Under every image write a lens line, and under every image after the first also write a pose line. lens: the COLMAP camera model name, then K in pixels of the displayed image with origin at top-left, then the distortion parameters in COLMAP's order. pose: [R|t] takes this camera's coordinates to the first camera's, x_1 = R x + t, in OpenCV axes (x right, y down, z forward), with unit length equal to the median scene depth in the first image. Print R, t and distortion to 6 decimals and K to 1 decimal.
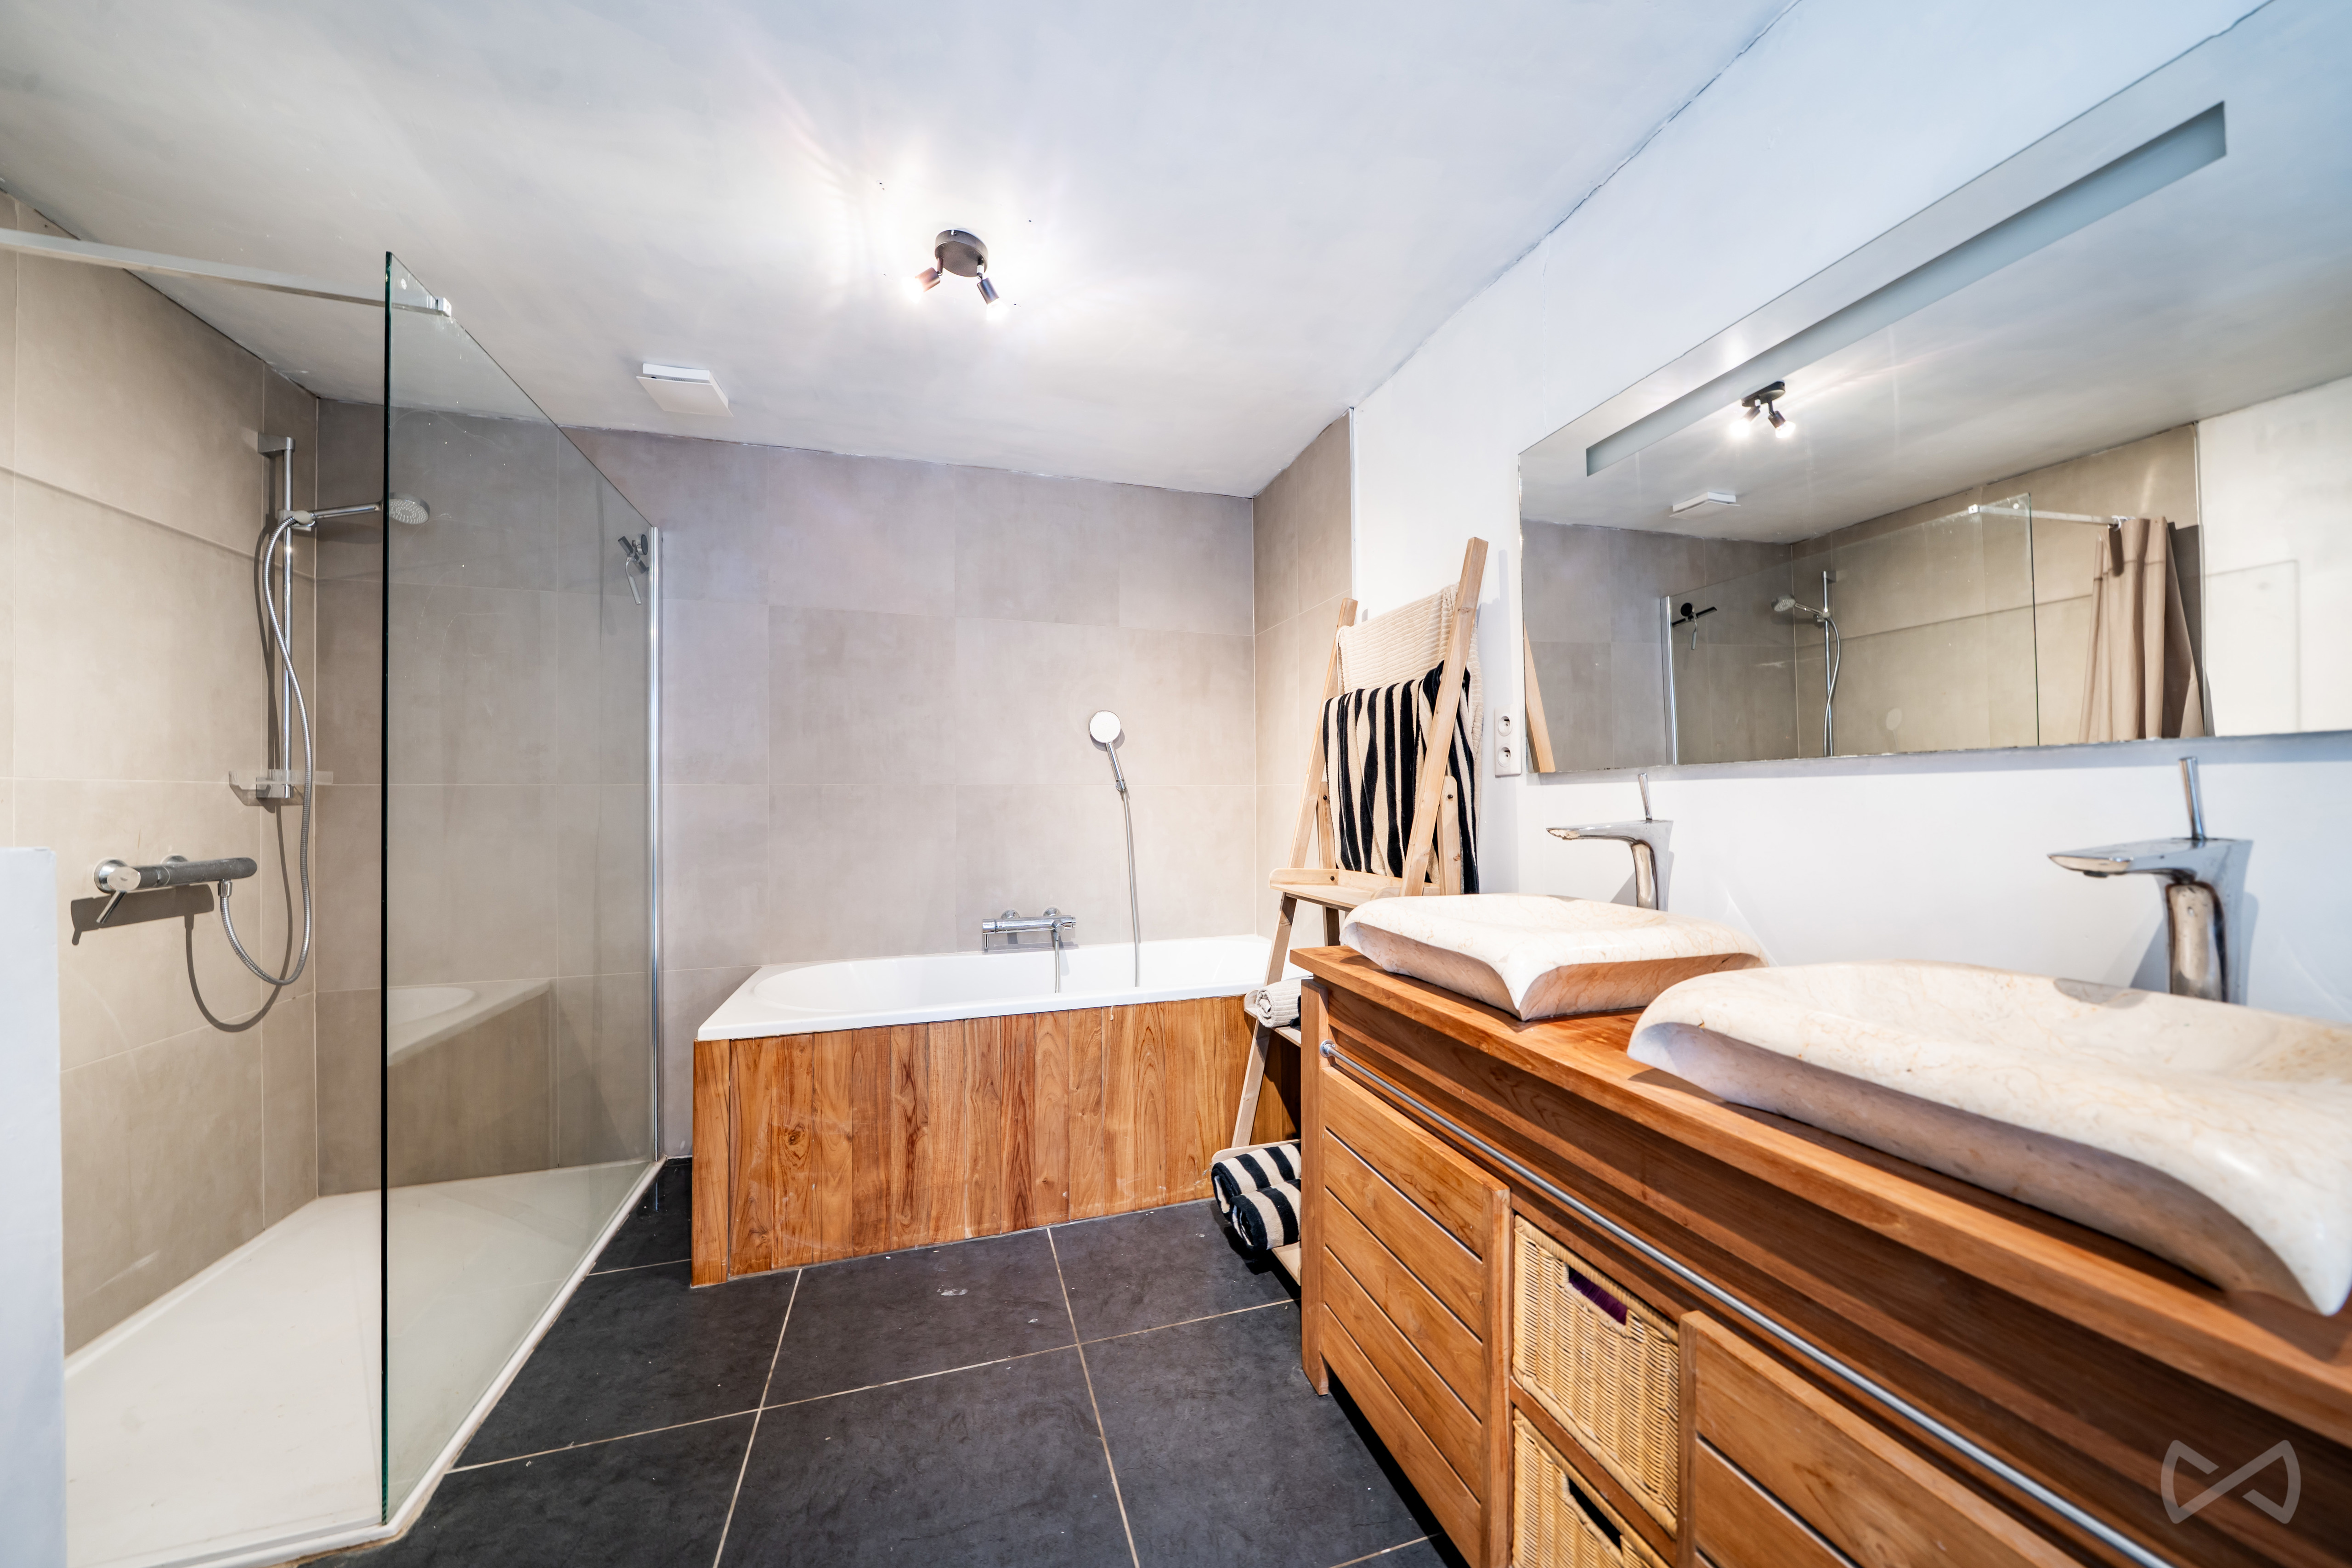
lens RADIAL K [[805.5, 0, 1184.3], [0, 805.5, 791.5], [0, 0, 1]] dist [-0.002055, 0.000121]
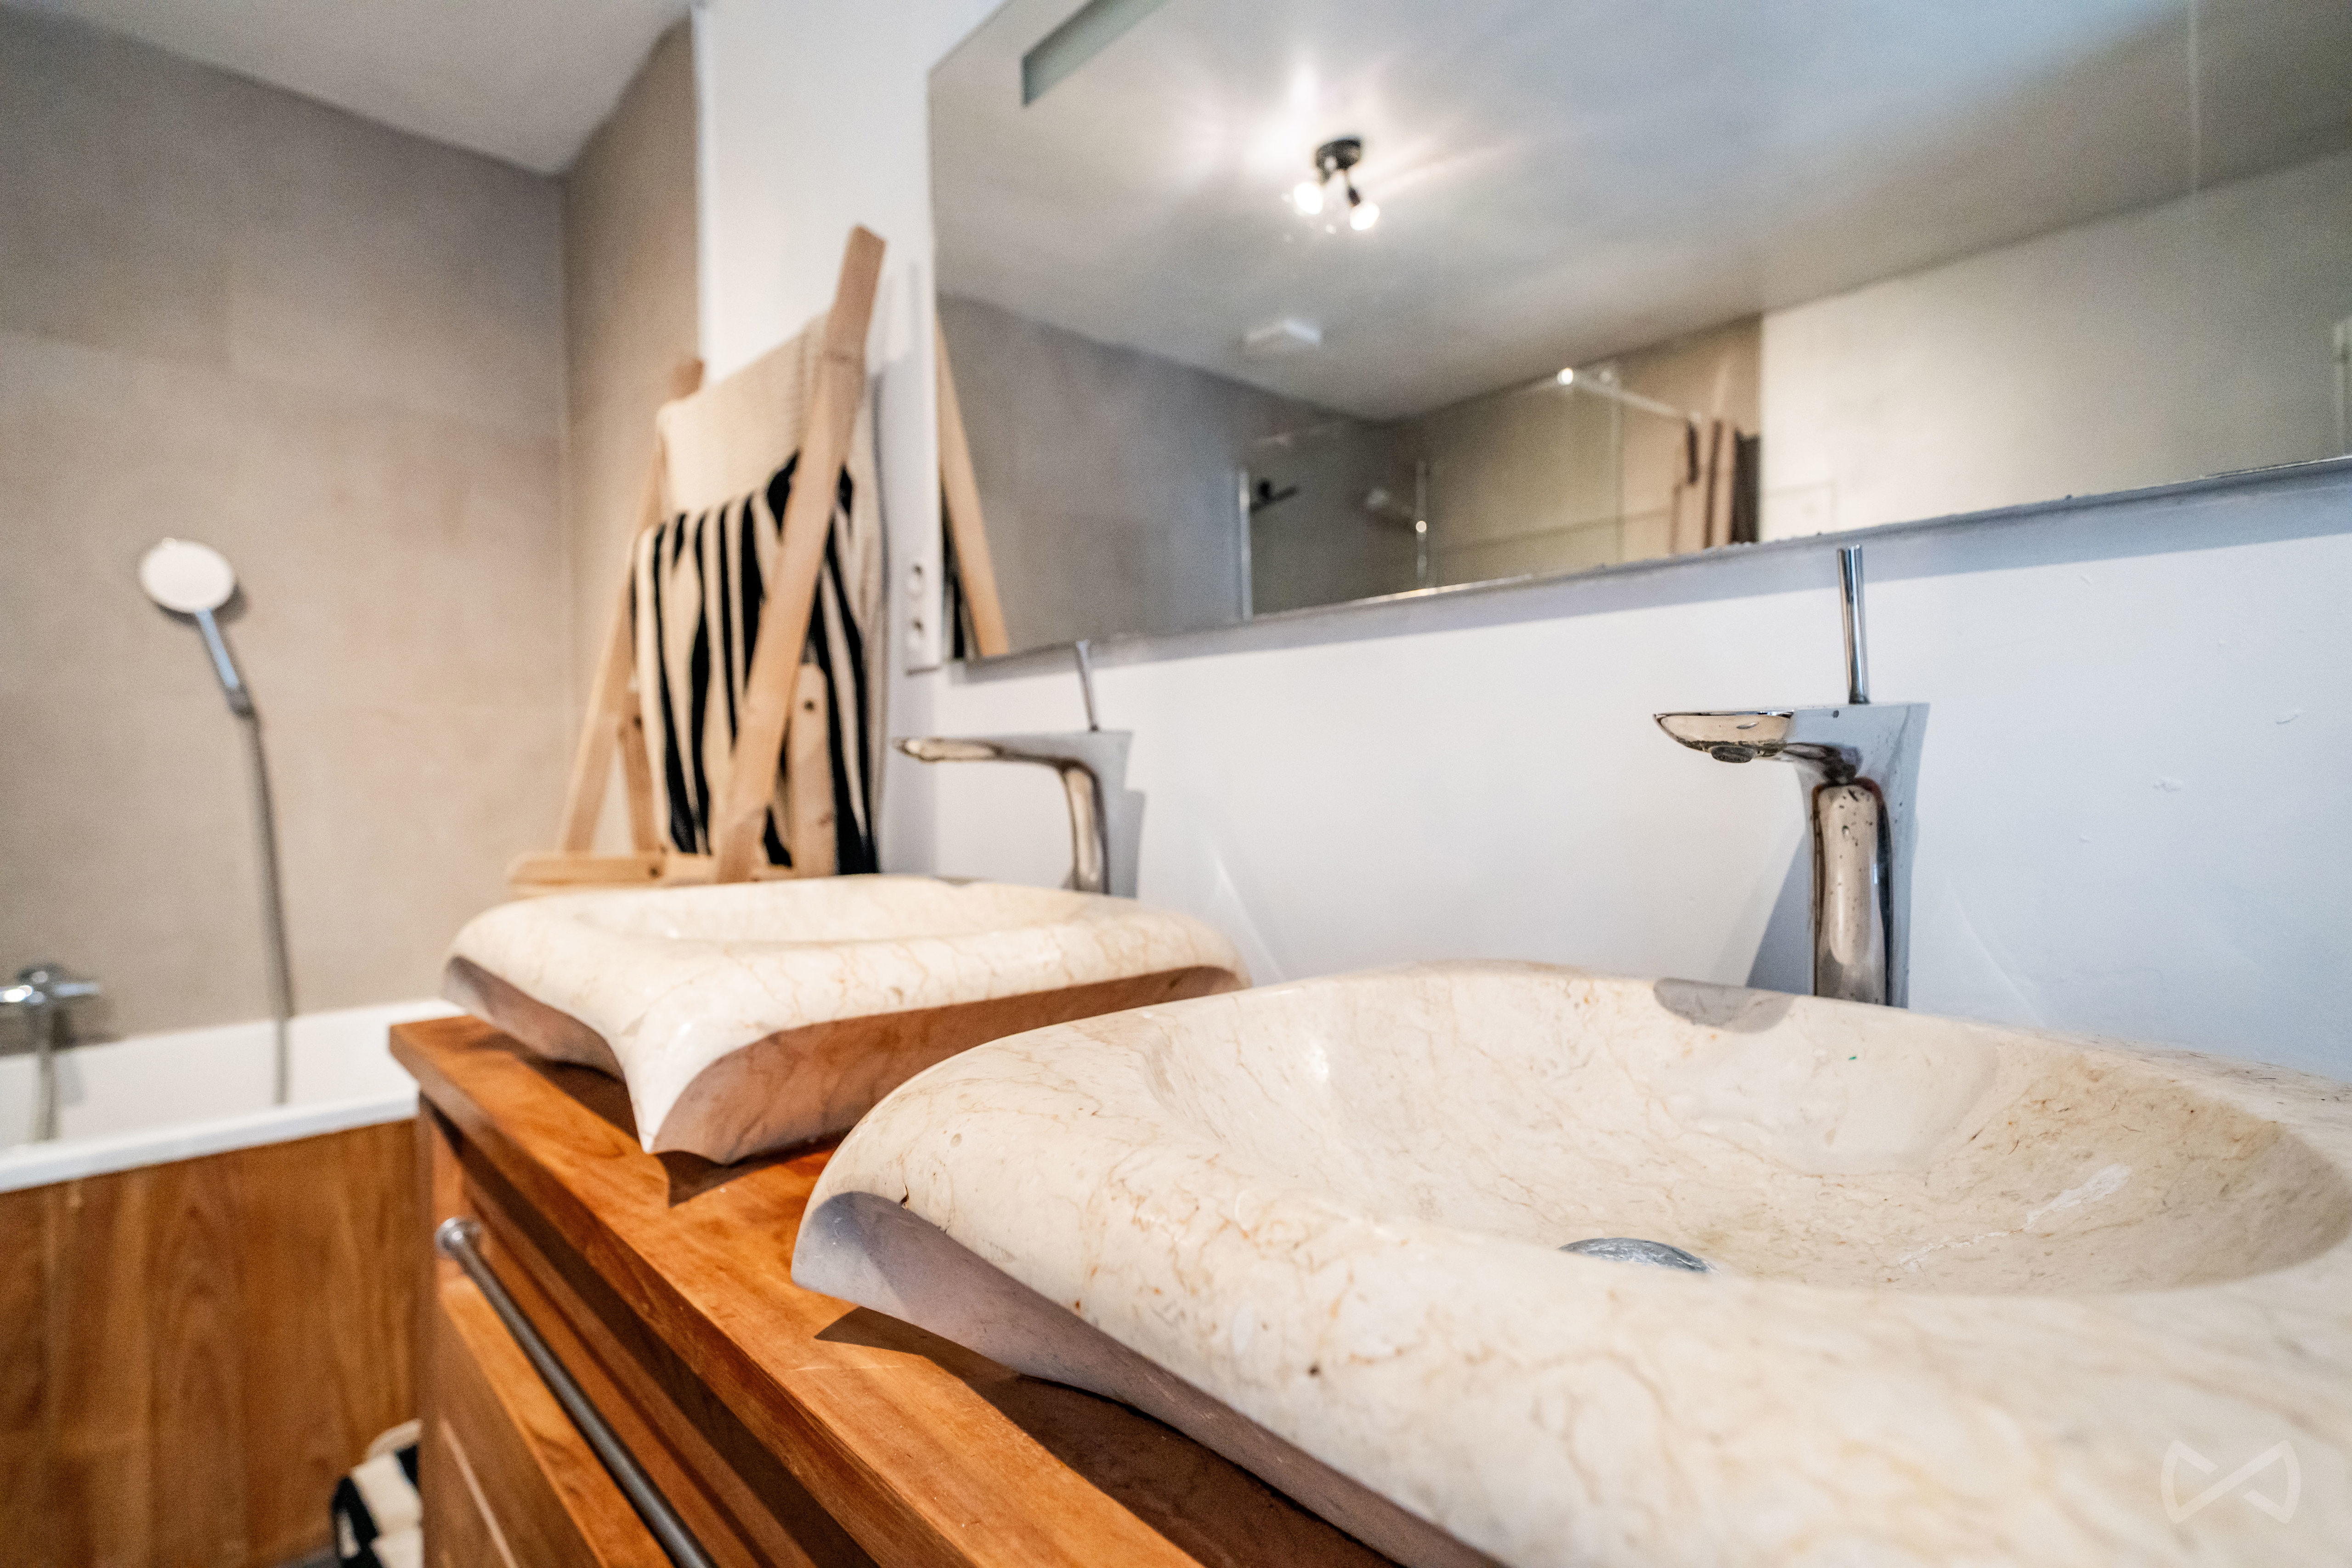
lens RADIAL K [[1121.2, 0, 1173.4], [0, 1121.2, 783.5], [0, 0, 1]] dist [0.015122, 0.000014]
pose [[0.904655, -0.002599, 0.426137, 0.206227], [-0.005229, 0.999838, 0.017199, 0.039789], [-0.426113, -0.017787, 0.904495, 0.199575]]
